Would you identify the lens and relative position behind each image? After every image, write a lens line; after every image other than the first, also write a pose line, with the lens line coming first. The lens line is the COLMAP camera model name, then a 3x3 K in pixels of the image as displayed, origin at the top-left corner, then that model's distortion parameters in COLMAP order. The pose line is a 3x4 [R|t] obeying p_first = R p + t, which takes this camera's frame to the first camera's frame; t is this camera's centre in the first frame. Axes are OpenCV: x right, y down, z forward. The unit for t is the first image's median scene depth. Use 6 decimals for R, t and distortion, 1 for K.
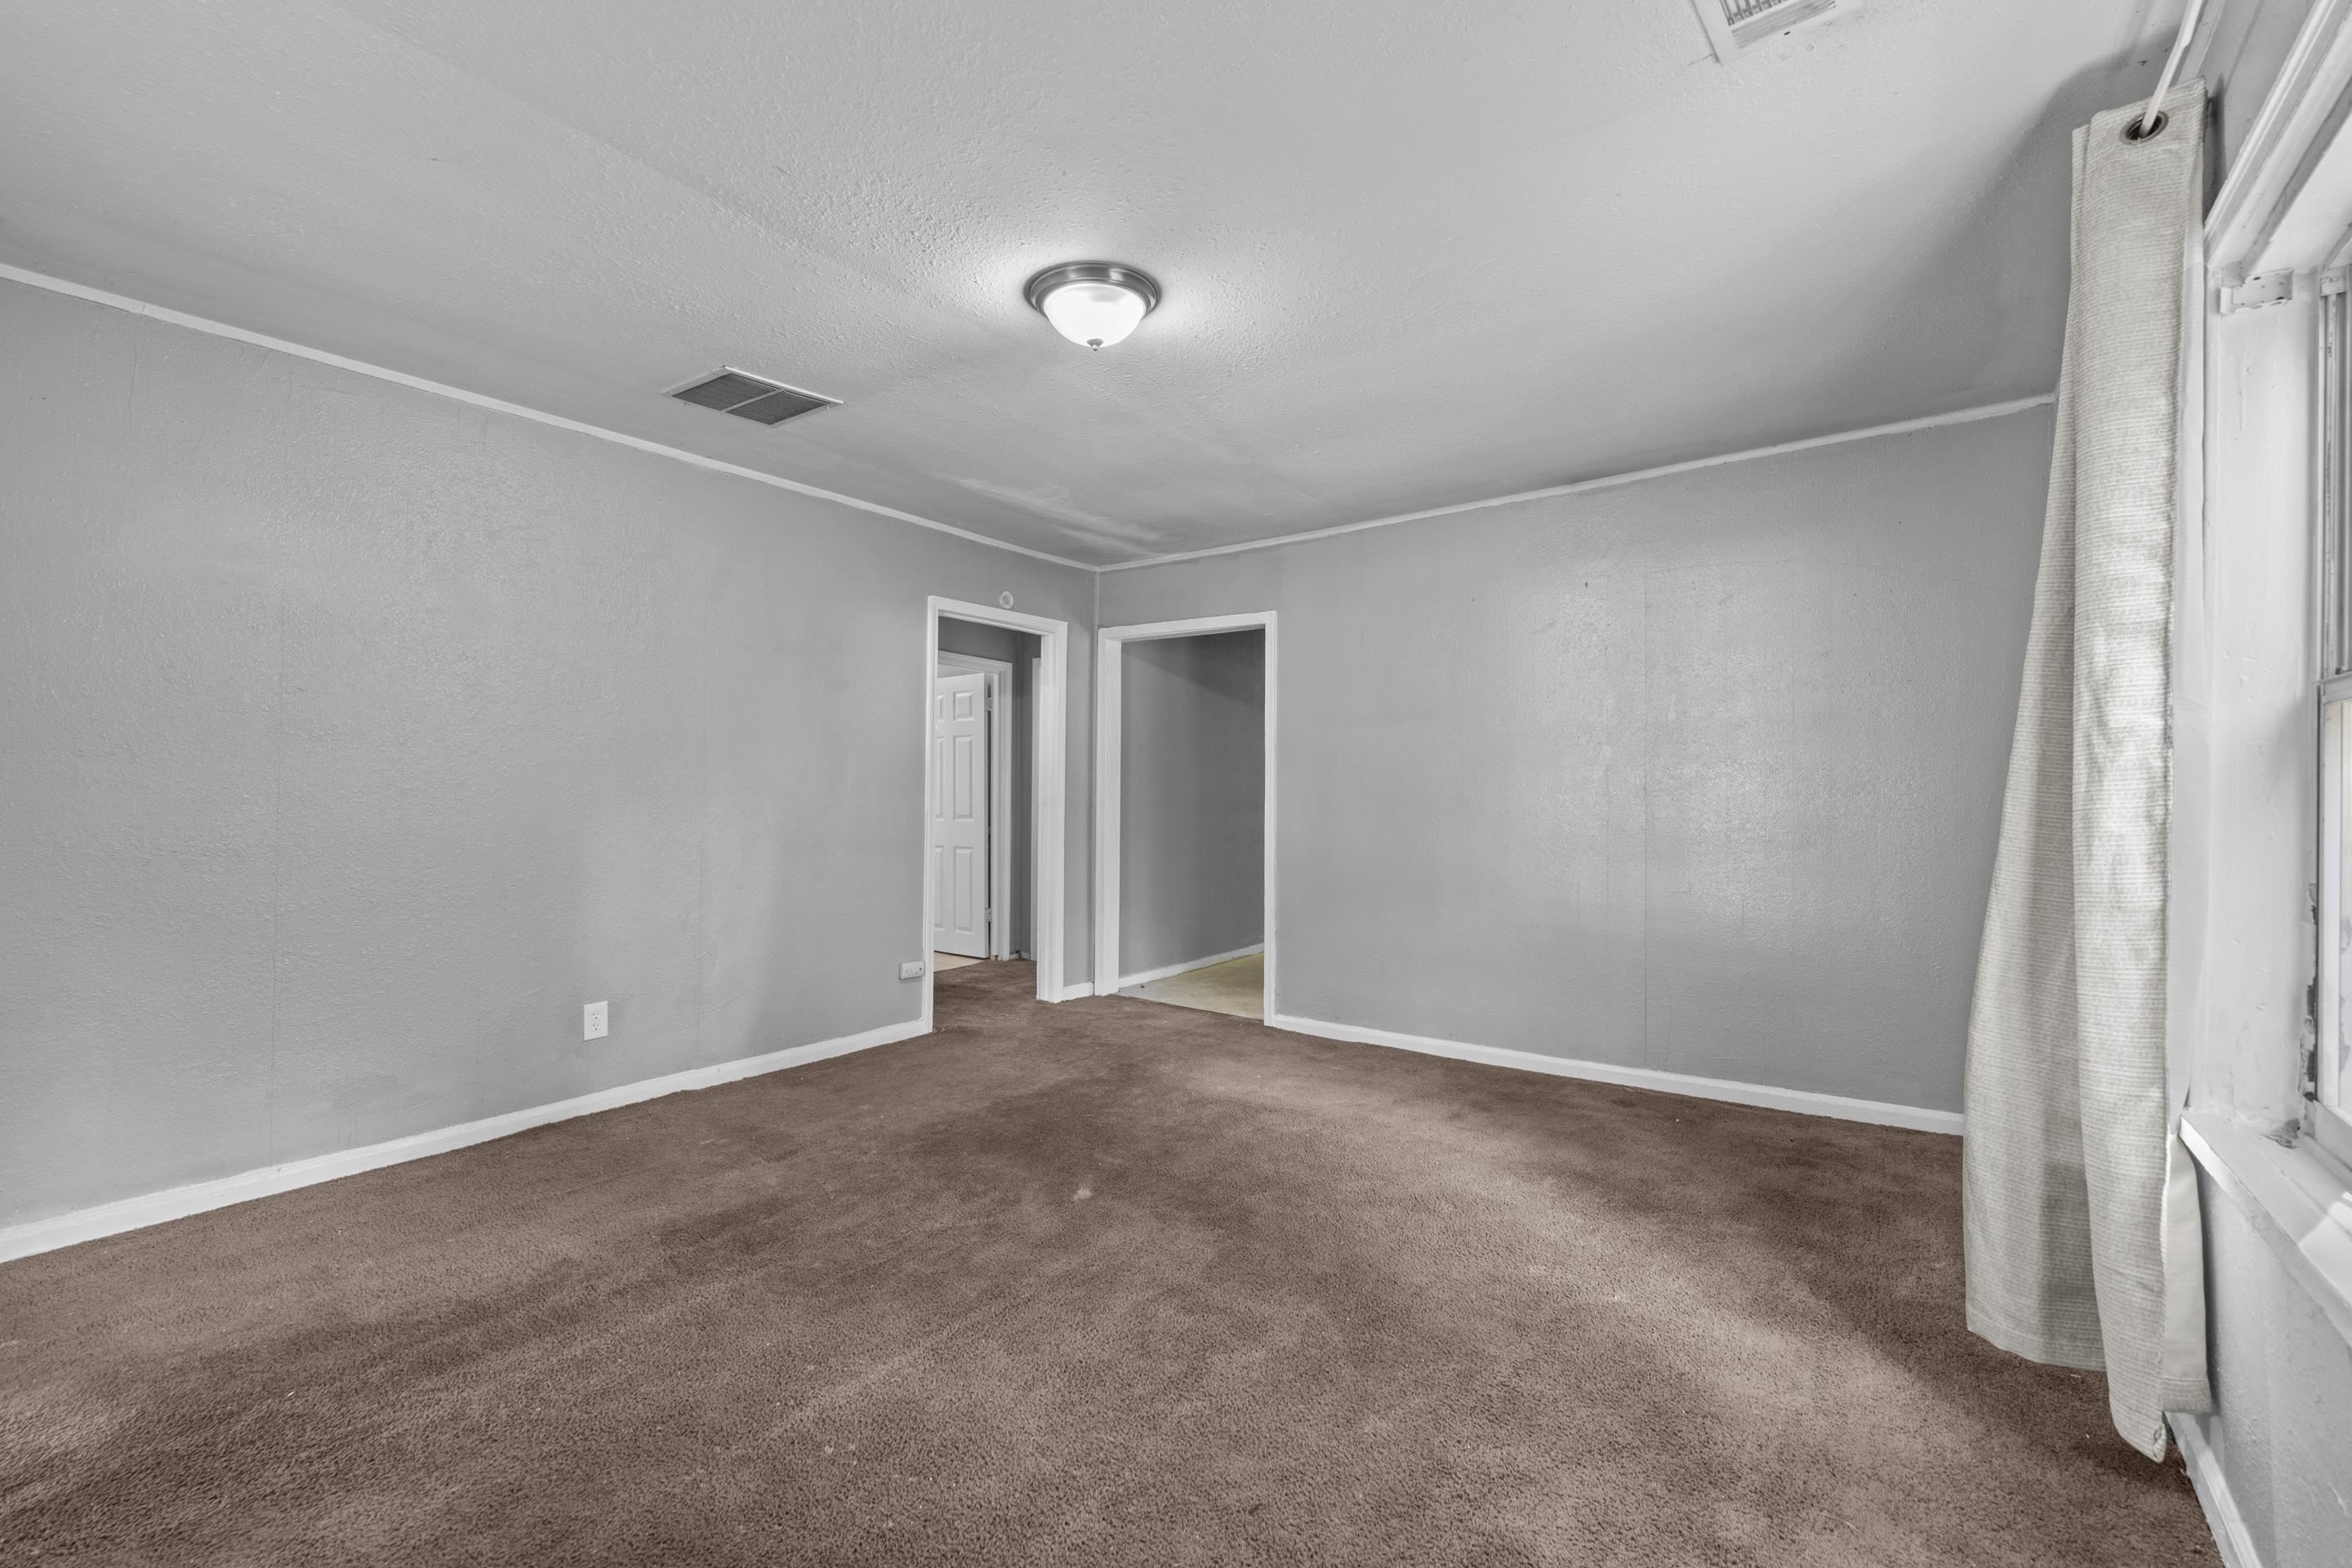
lens RADIAL K [[966.0, 0, 1188.1], [0, 966.0, 782.6], [0, 0, 1]] dist [-0.002020, -0.000223]
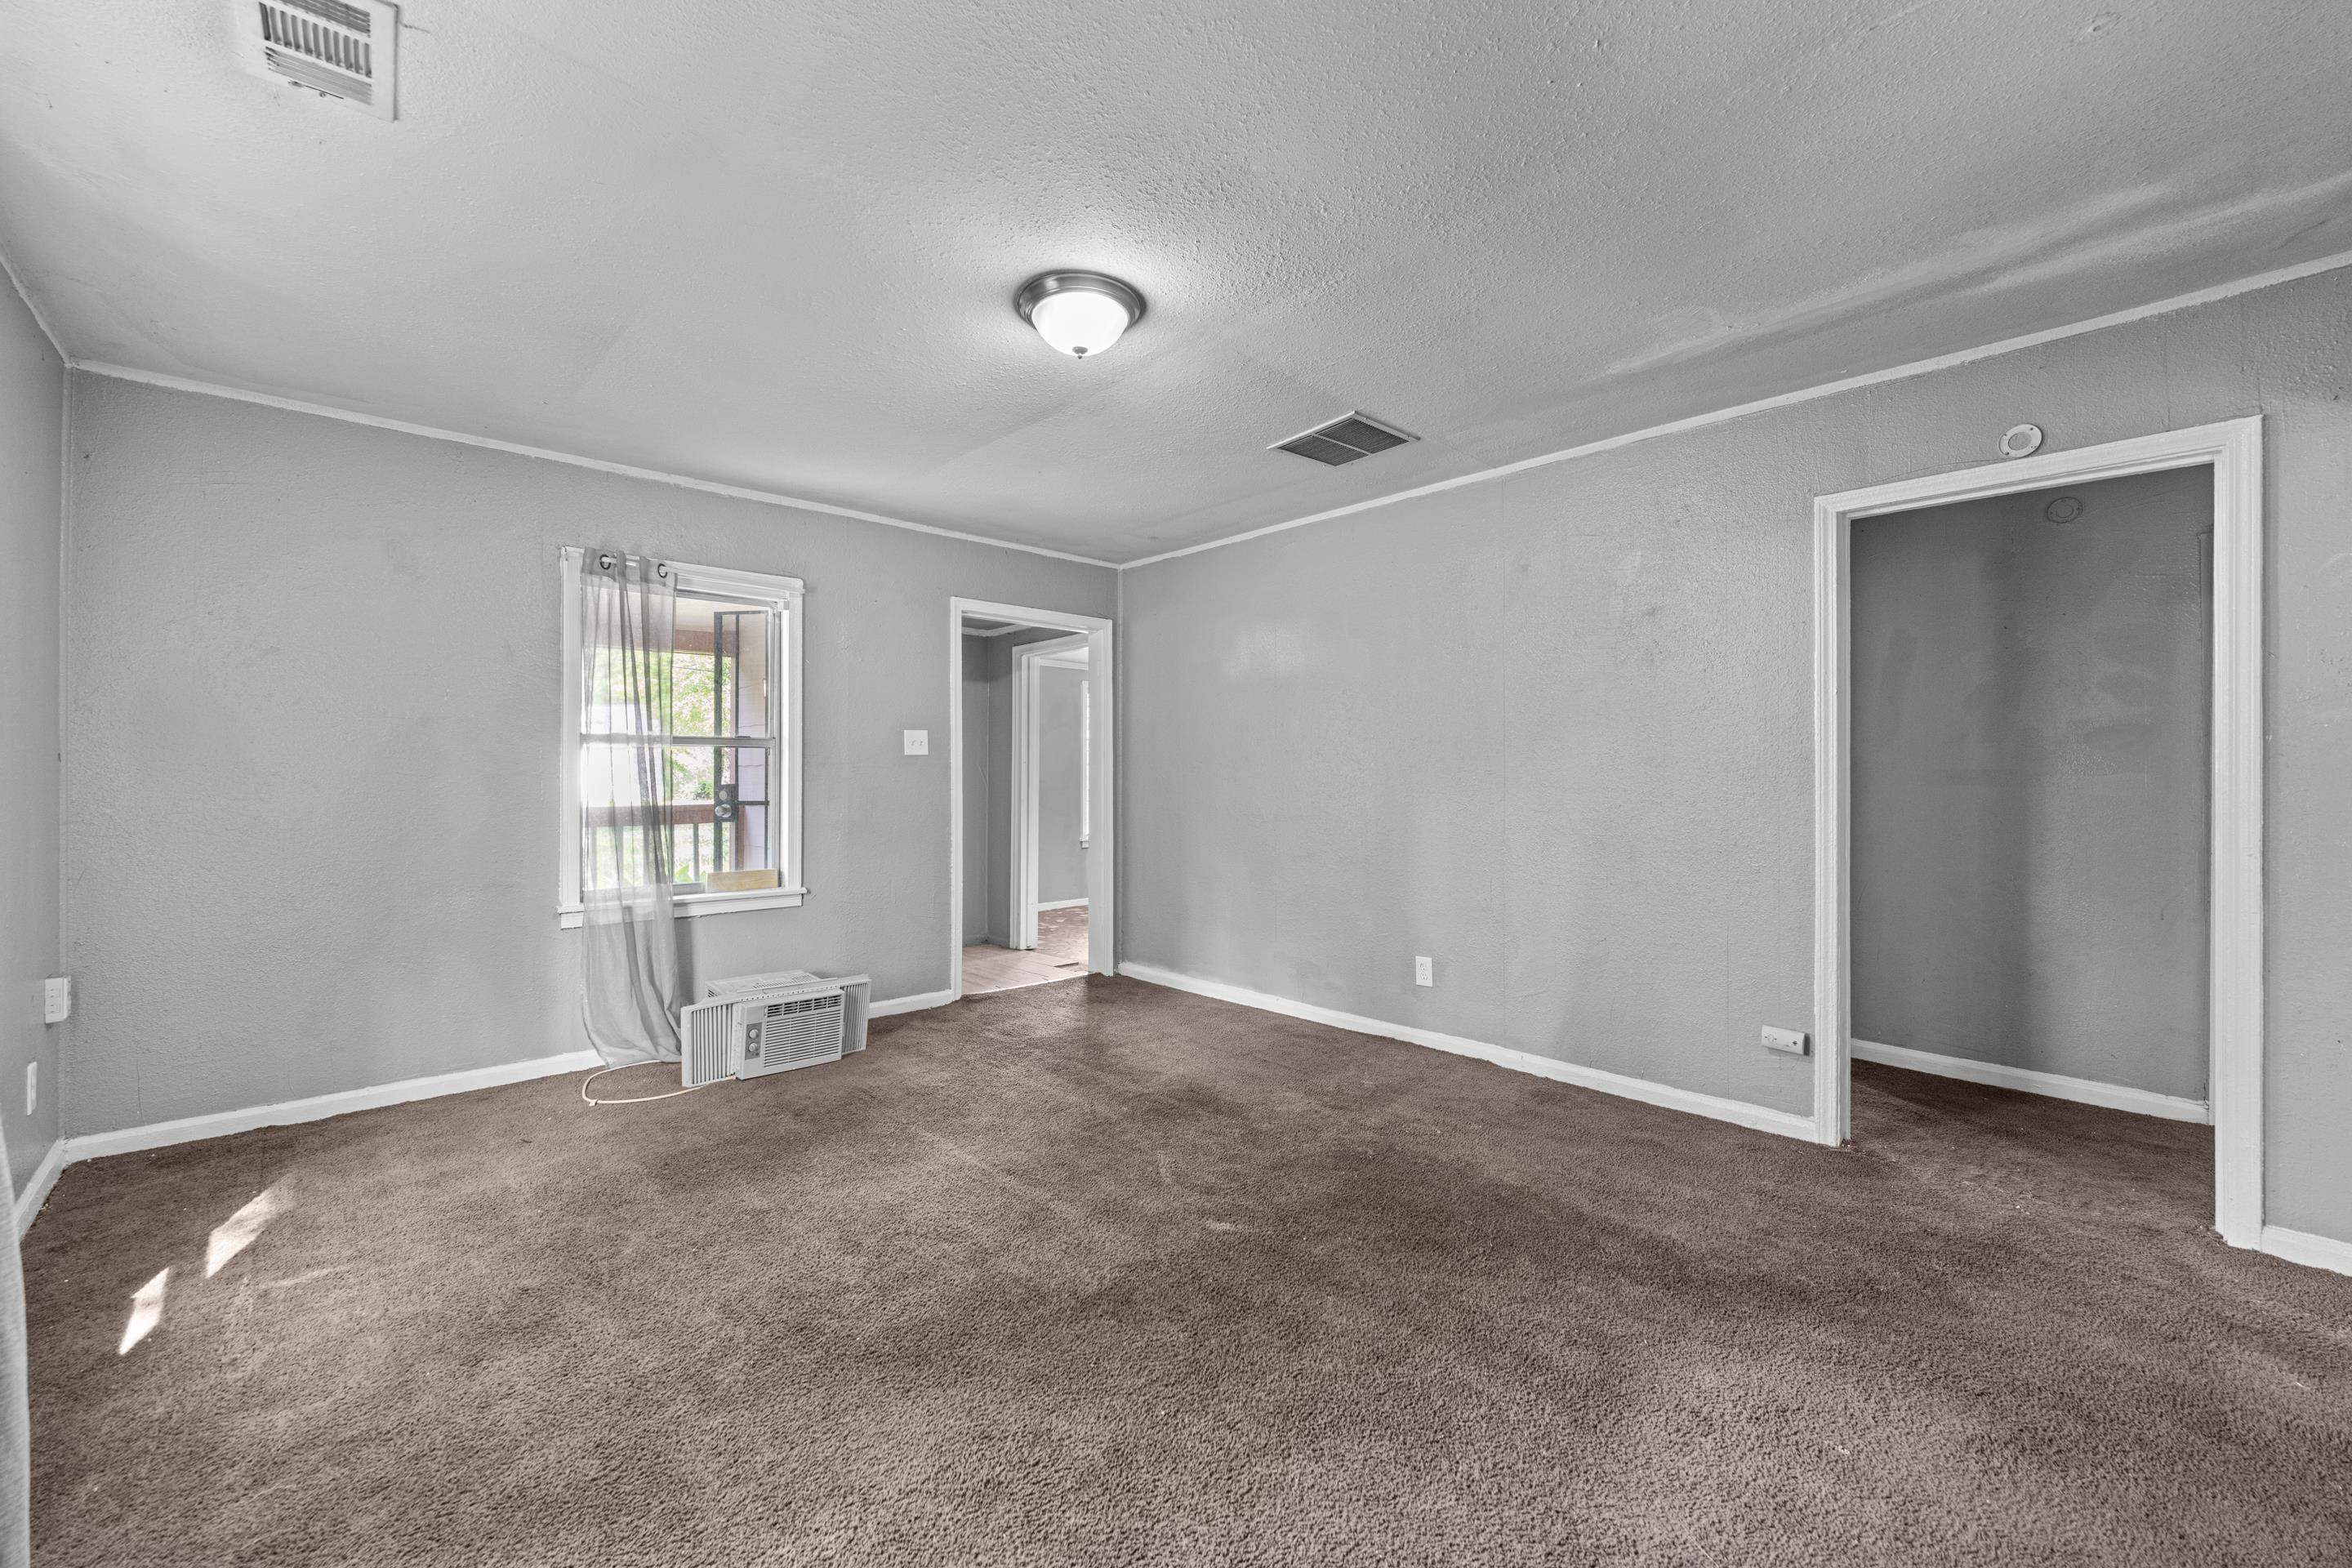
lens RADIAL K [[966.0, 0, 1189.9], [0, 966.0, 788.7], [0, 0, 1]] dist [-0.002020, -0.000223]
pose [[-0.186986, 0.006944, -0.982338, 0.651920], [0.003772, 0.999973, 0.006351, 0.005506], [0.982355, -0.002518, -0.187007, 0.944097]]
